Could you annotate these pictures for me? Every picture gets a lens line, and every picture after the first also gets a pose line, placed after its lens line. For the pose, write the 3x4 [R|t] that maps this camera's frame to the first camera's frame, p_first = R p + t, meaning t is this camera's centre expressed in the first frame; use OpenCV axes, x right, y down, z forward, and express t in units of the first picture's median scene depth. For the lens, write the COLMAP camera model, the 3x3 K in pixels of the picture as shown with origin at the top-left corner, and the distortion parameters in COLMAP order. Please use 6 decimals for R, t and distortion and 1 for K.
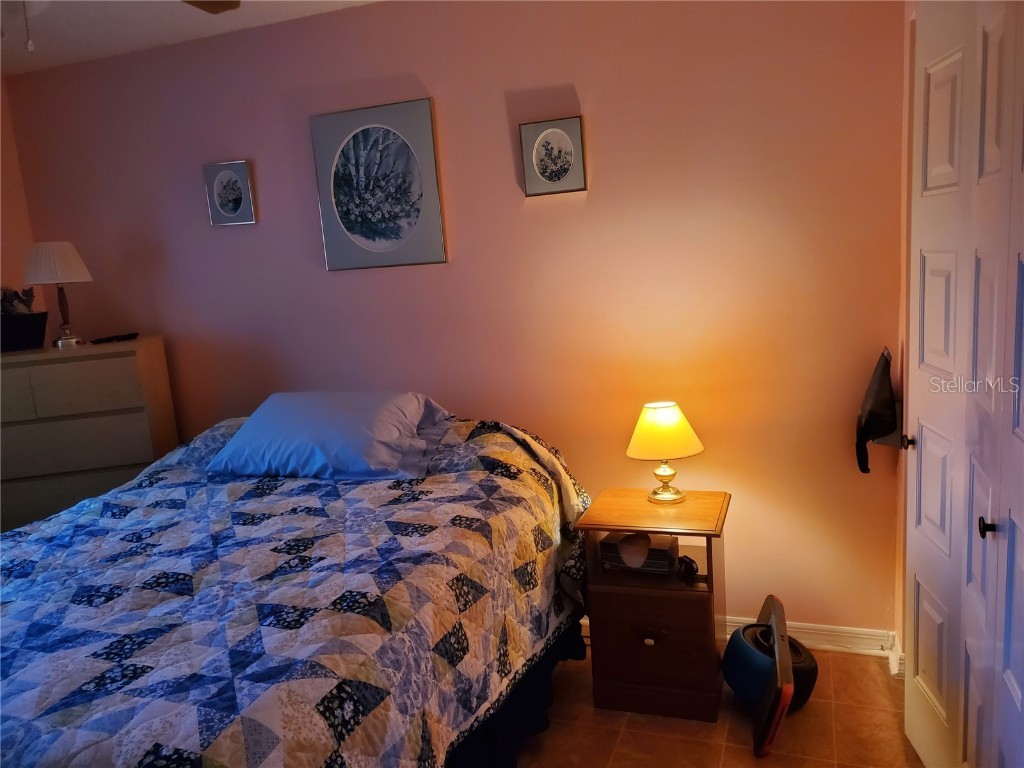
lens RADIAL K [[806.0, 0, 509.9], [0, 806.0, 386.8], [0, 0, 1]] dist [0.011758, 0.017790]
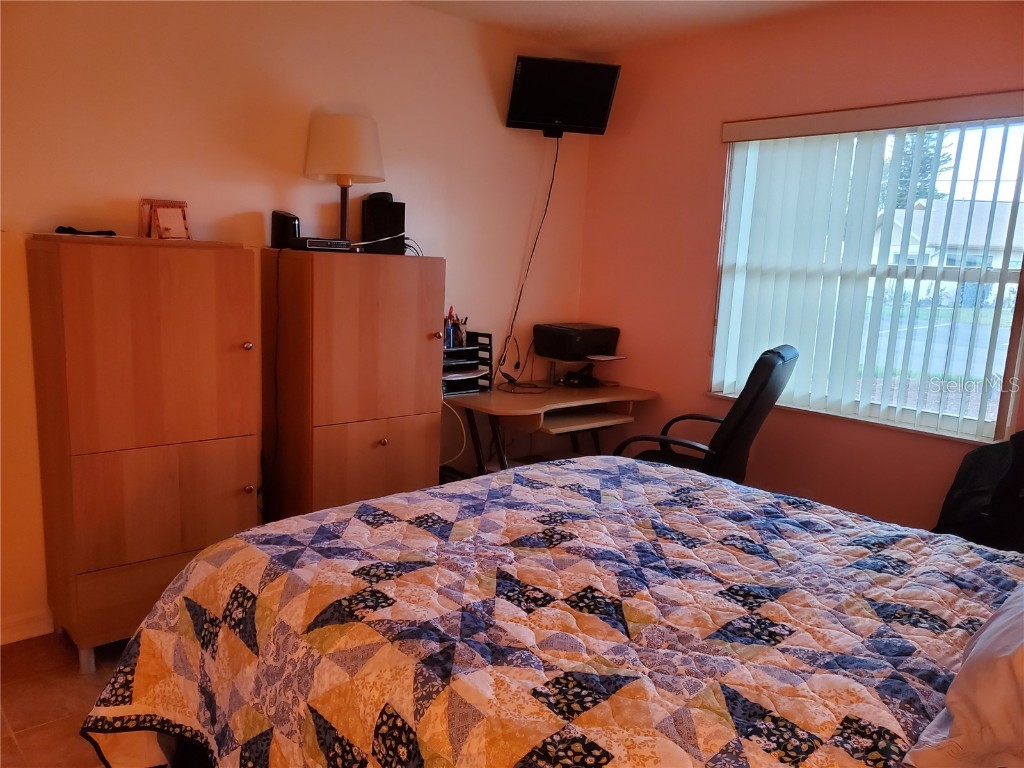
lens RADIAL K [[806.0, 0, 509.9], [0, 806.0, 386.8], [0, 0, 1]] dist [0.011758, 0.017790]
pose [[-0.472865, 0.192876, -0.859766, 0.368314], [-0.153183, 0.942896, 0.295774, -0.193967], [0.867718, 0.271563, -0.416317, 1.243187]]
